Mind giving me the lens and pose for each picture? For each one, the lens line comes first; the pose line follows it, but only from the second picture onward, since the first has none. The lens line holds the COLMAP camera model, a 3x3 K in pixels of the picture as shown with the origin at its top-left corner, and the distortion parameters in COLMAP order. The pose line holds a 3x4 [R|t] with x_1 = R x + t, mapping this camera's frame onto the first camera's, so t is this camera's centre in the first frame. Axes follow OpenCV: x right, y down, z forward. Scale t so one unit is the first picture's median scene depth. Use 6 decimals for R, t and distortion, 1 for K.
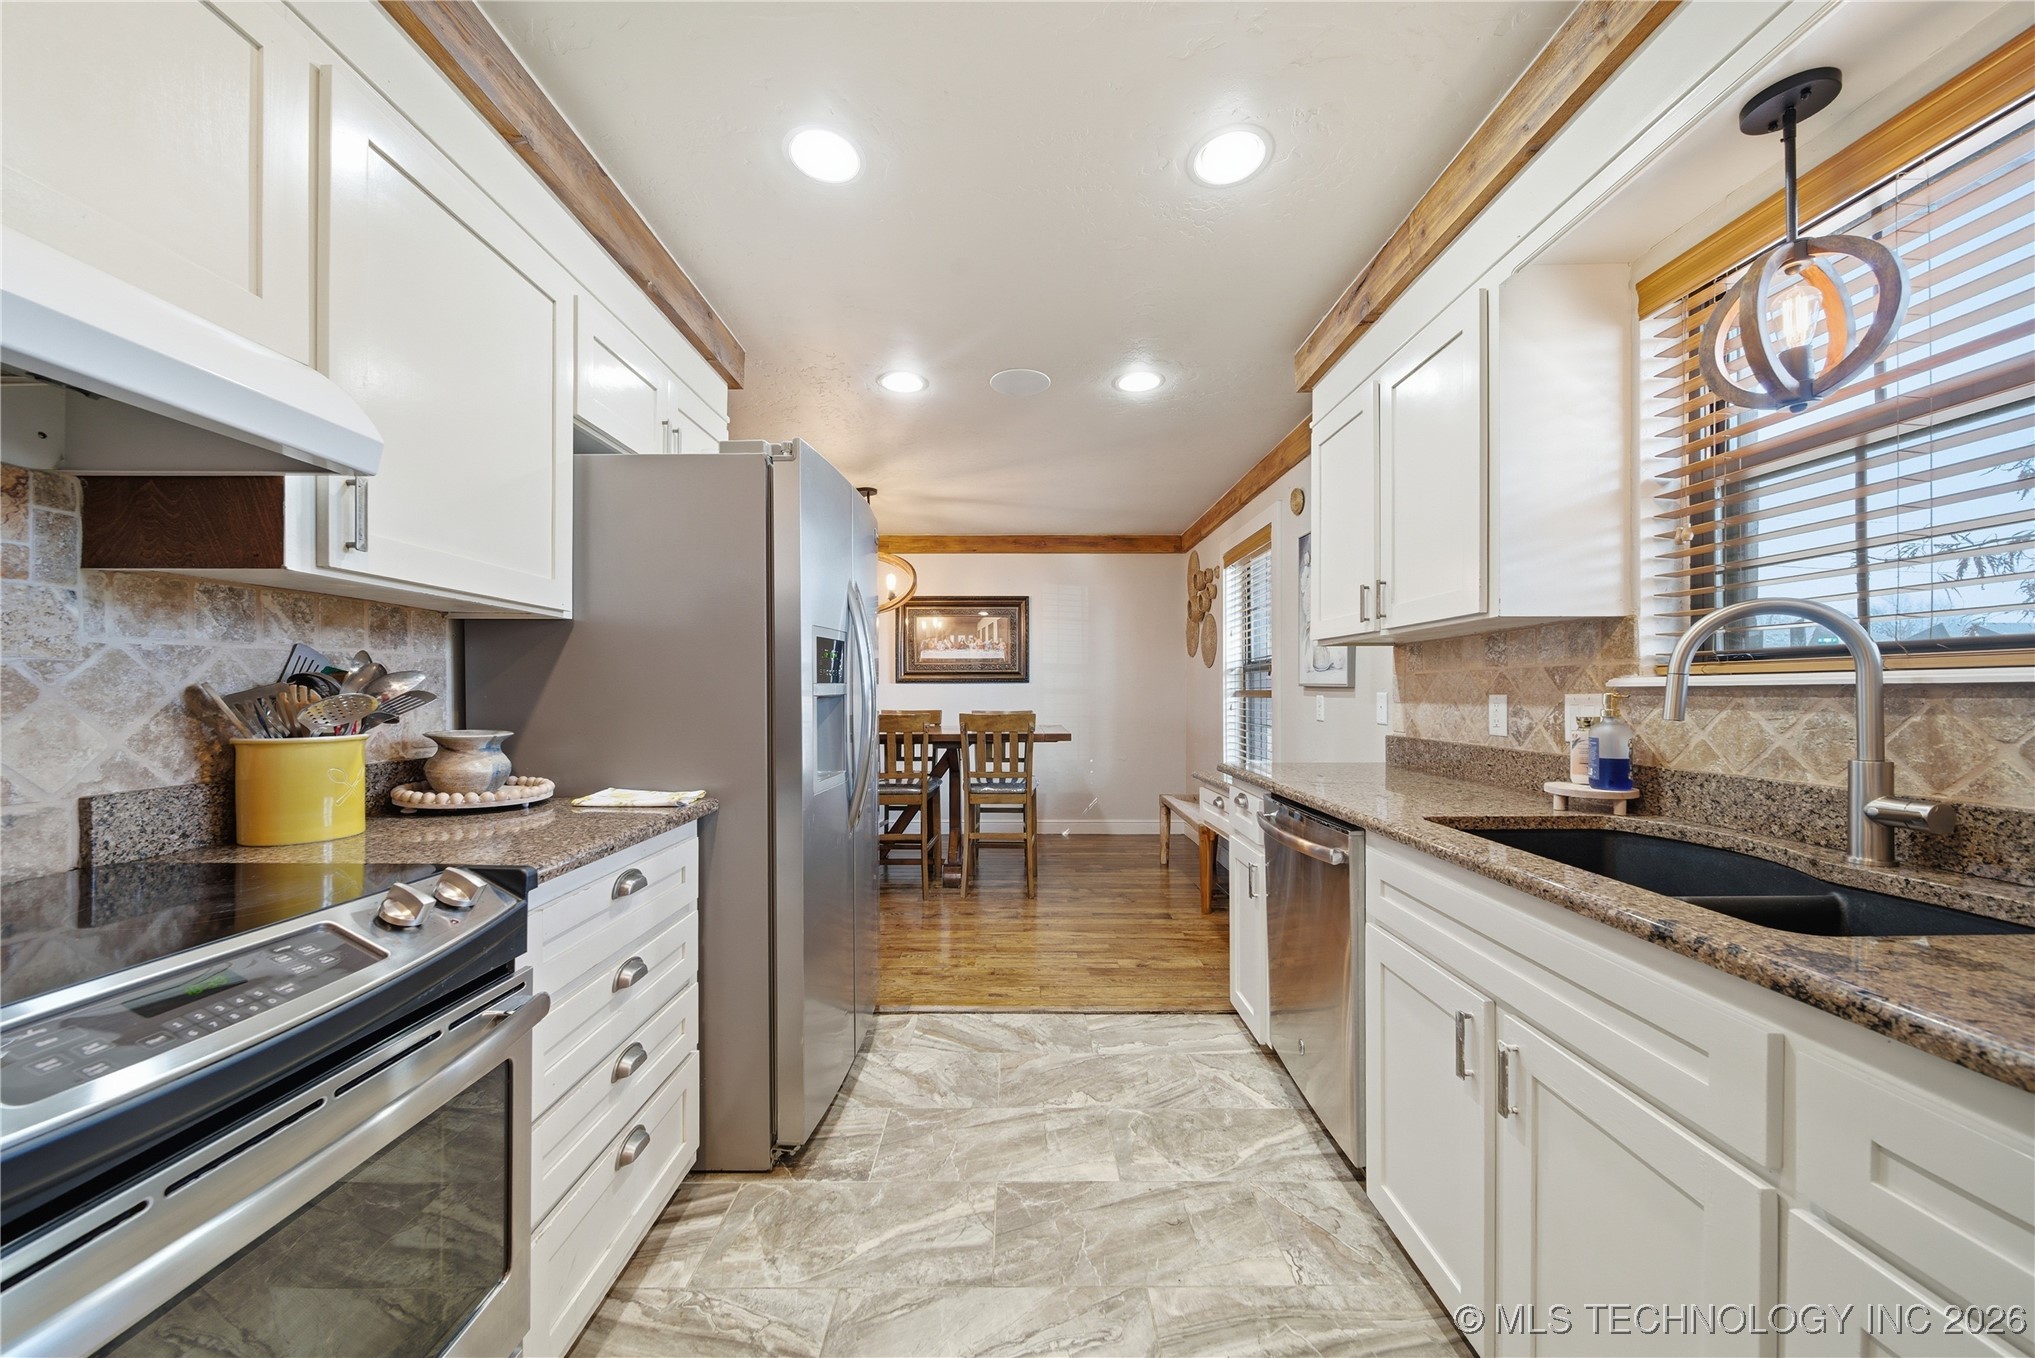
lens RADIAL K [[734.9, 0, 1024.0], [0, 734.9, 685.1], [0, 0, 1]] dist [-0.001963, -0.000806]
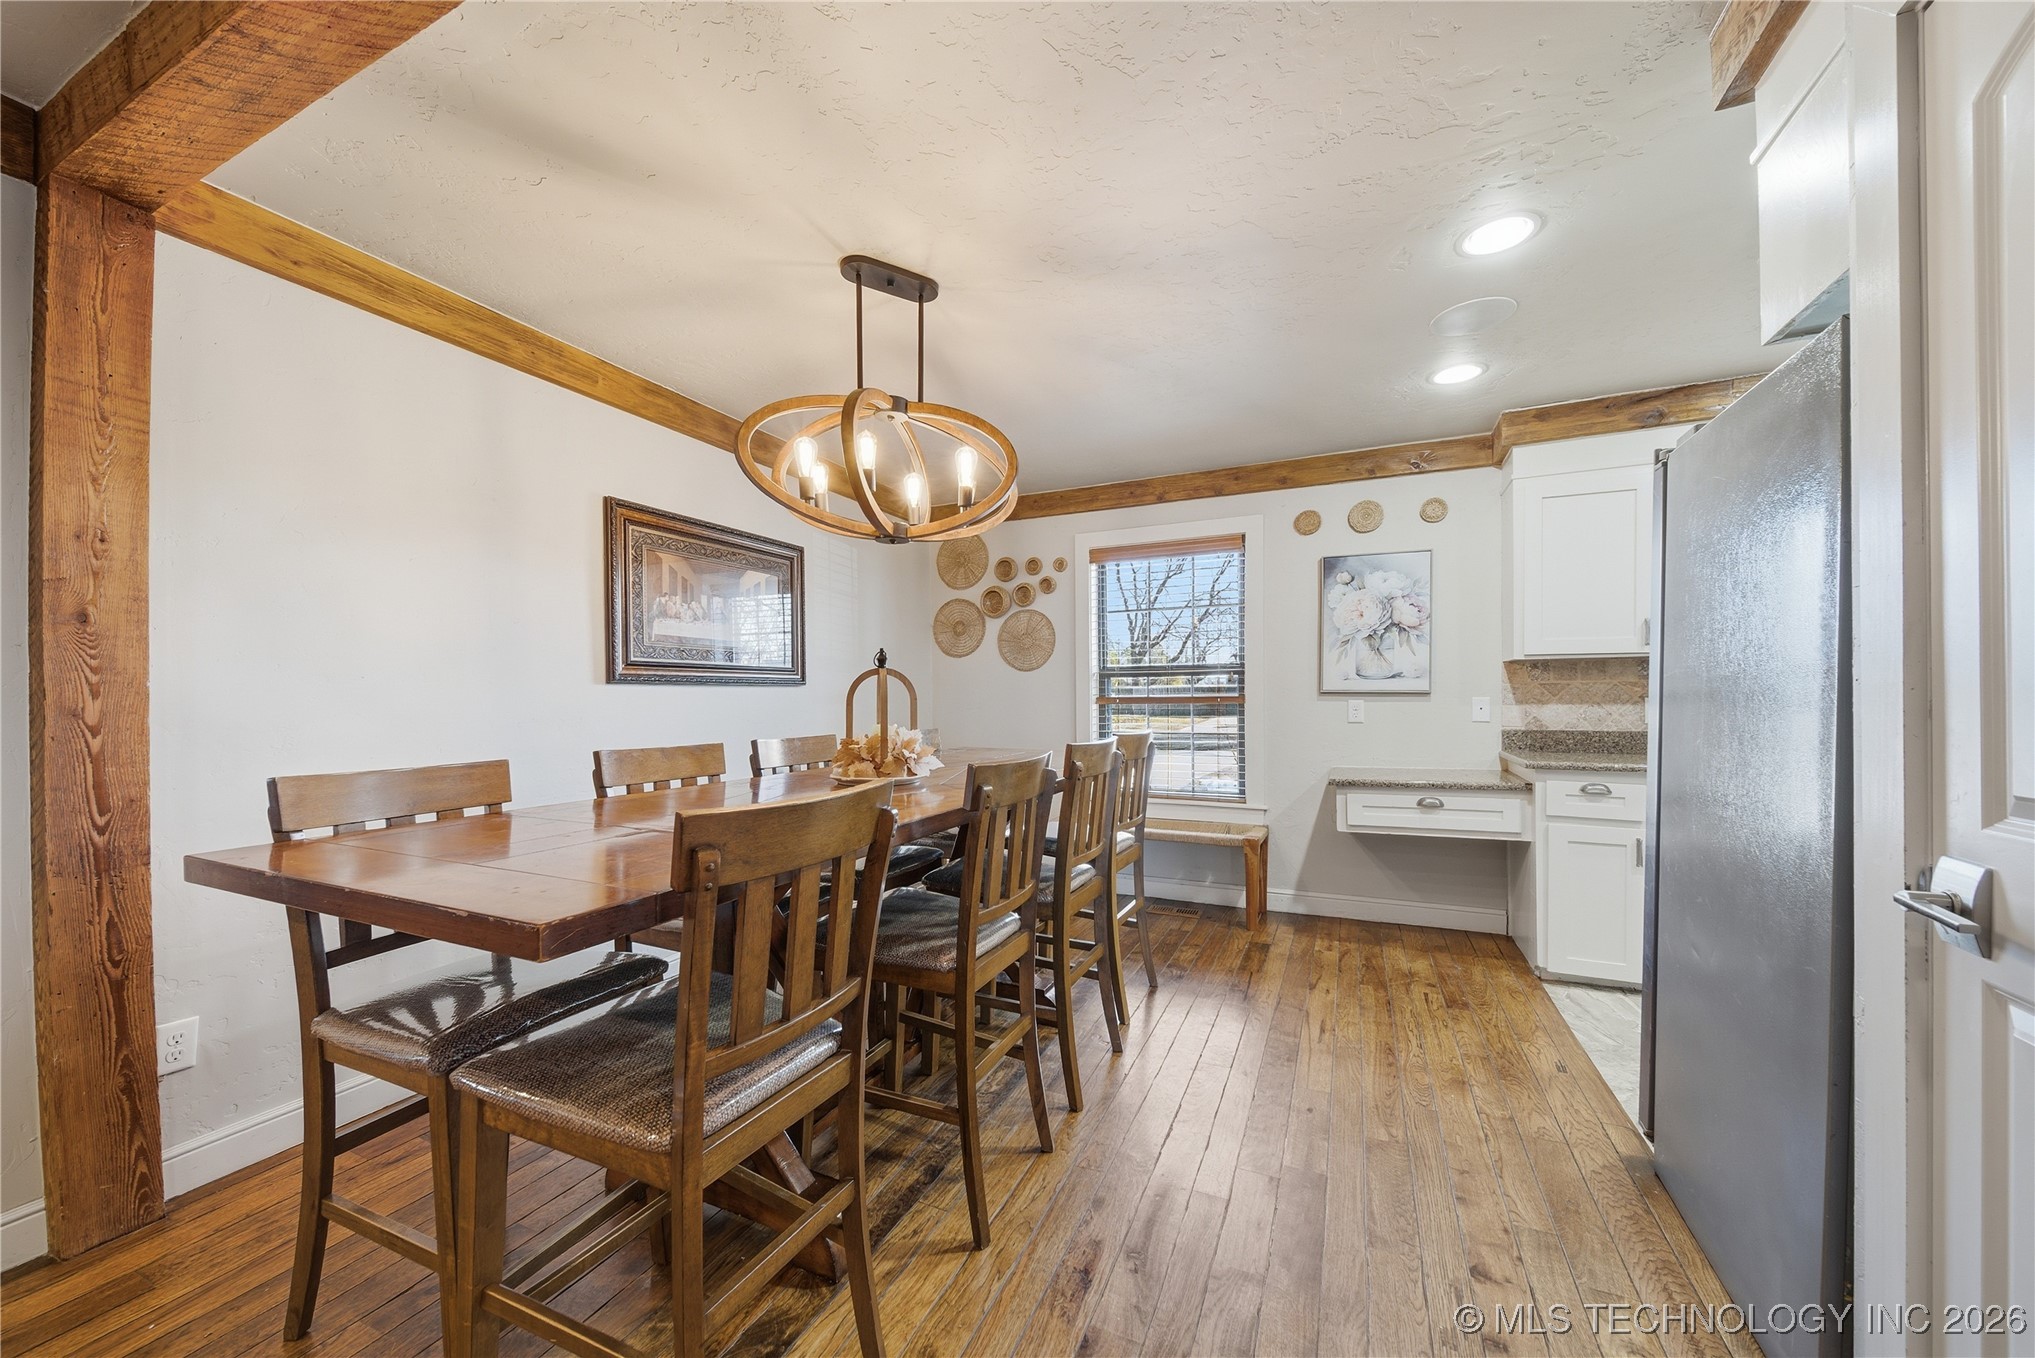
lens RADIAL K [[734.9, 0, 1031.5], [0, 734.9, 695.6], [0, 0, 1]] dist [-0.001963, -0.000806]
pose [[0.412033, -0.008235, 0.911132, -0.591449], [-0.001641, 0.999951, 0.009781, -0.002348], [-0.911168, -0.005526, 0.411999, 0.696597]]
